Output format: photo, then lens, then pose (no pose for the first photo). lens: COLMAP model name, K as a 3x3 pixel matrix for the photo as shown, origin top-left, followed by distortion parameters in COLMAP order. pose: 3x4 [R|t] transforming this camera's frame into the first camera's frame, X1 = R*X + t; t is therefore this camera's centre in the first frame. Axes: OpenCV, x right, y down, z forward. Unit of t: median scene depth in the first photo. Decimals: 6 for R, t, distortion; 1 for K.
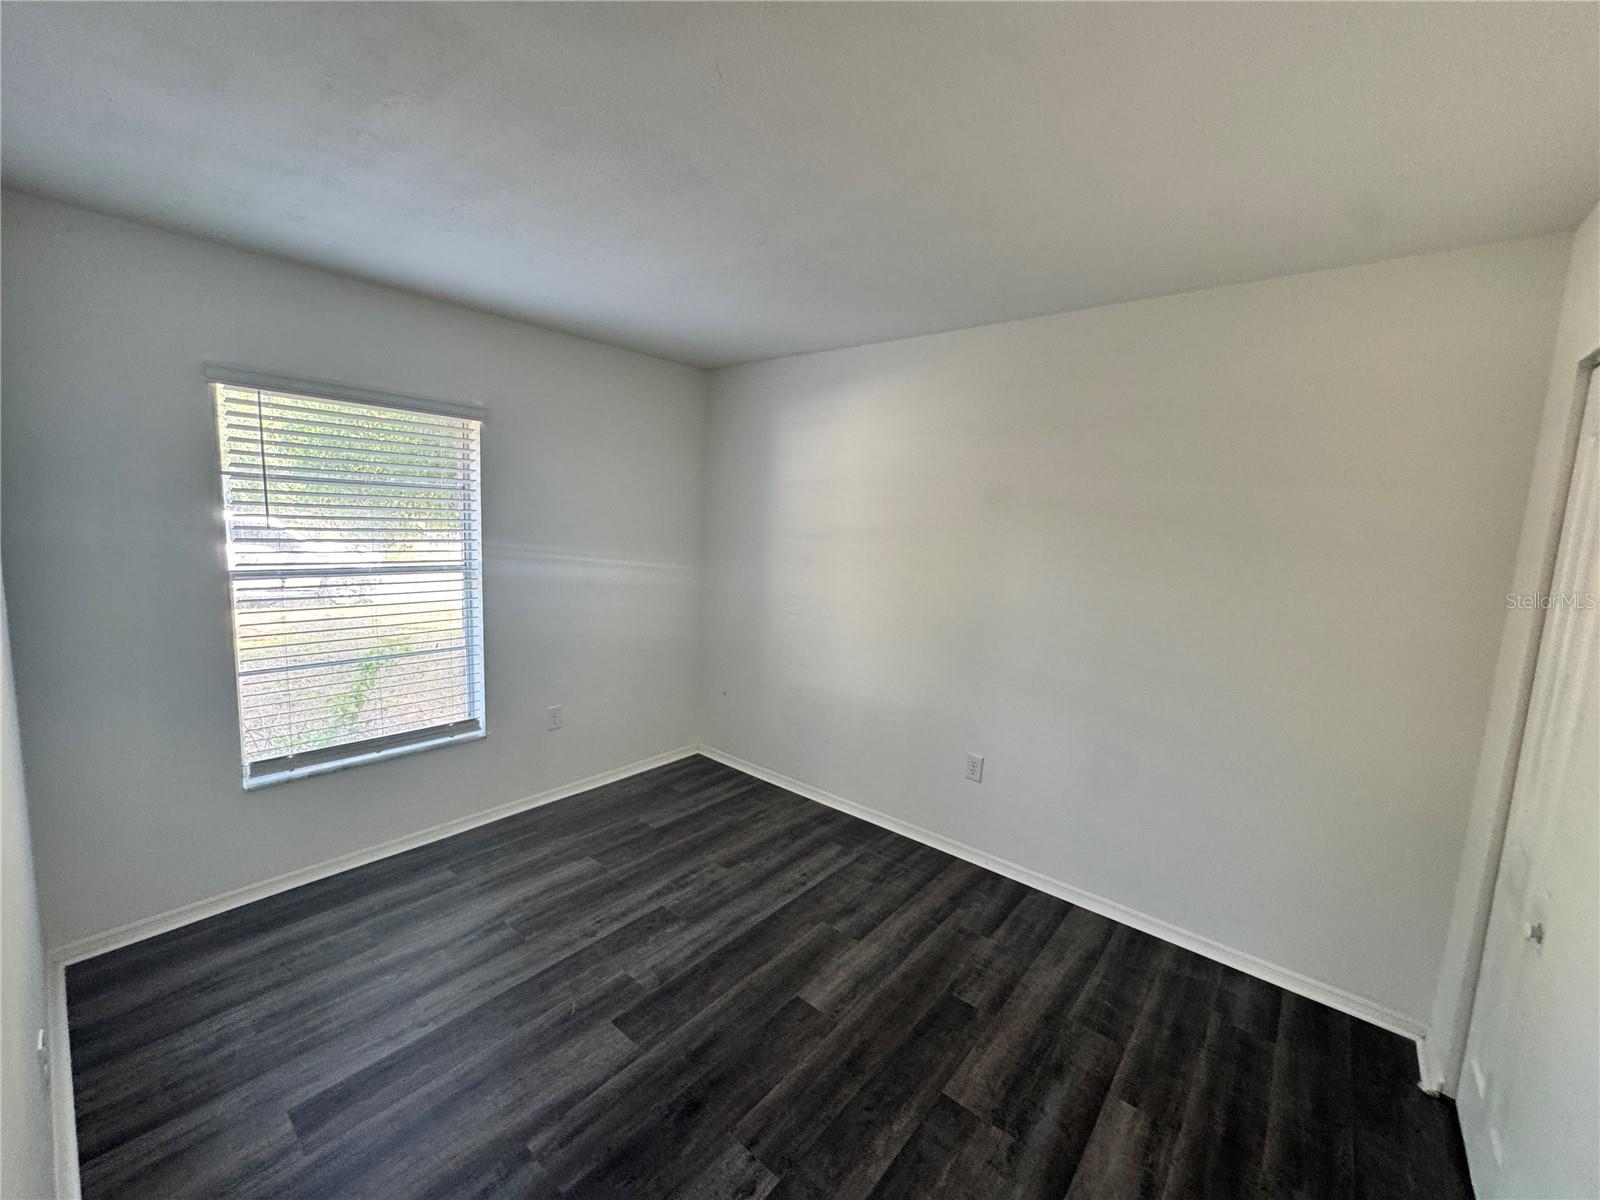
lens RADIAL K [[639.0, 0, 799.9], [0, 639.0, 594.7], [0, 0, 1]] dist [-0.003993, -0.000091]
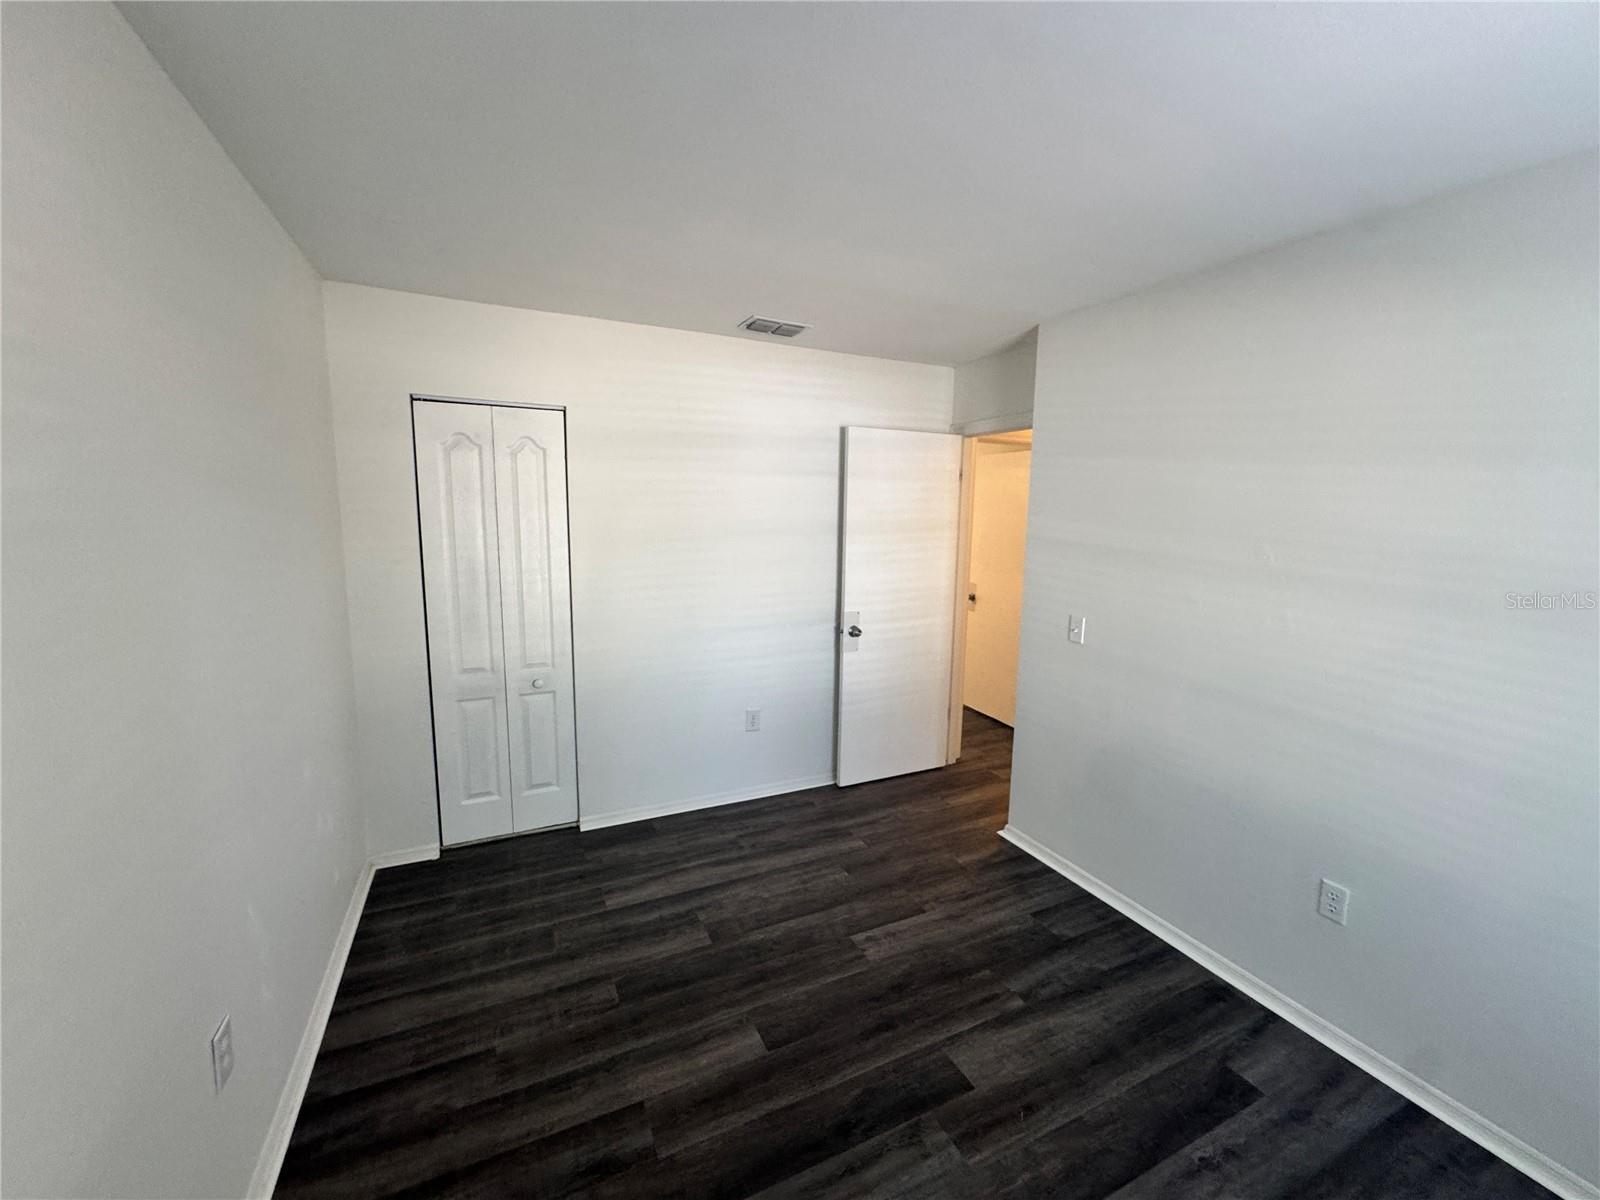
lens RADIAL K [[639.0, 0, 799.9], [0, 639.0, 594.7], [0, 0, 1]] dist [-0.003993, -0.000091]
pose [[-0.907716, -0.111629, 0.404465, -0.354552], [-0.001965, 0.965081, 0.261945, -0.234072], [-0.419581, 0.236977, -0.876238, 1.708981]]
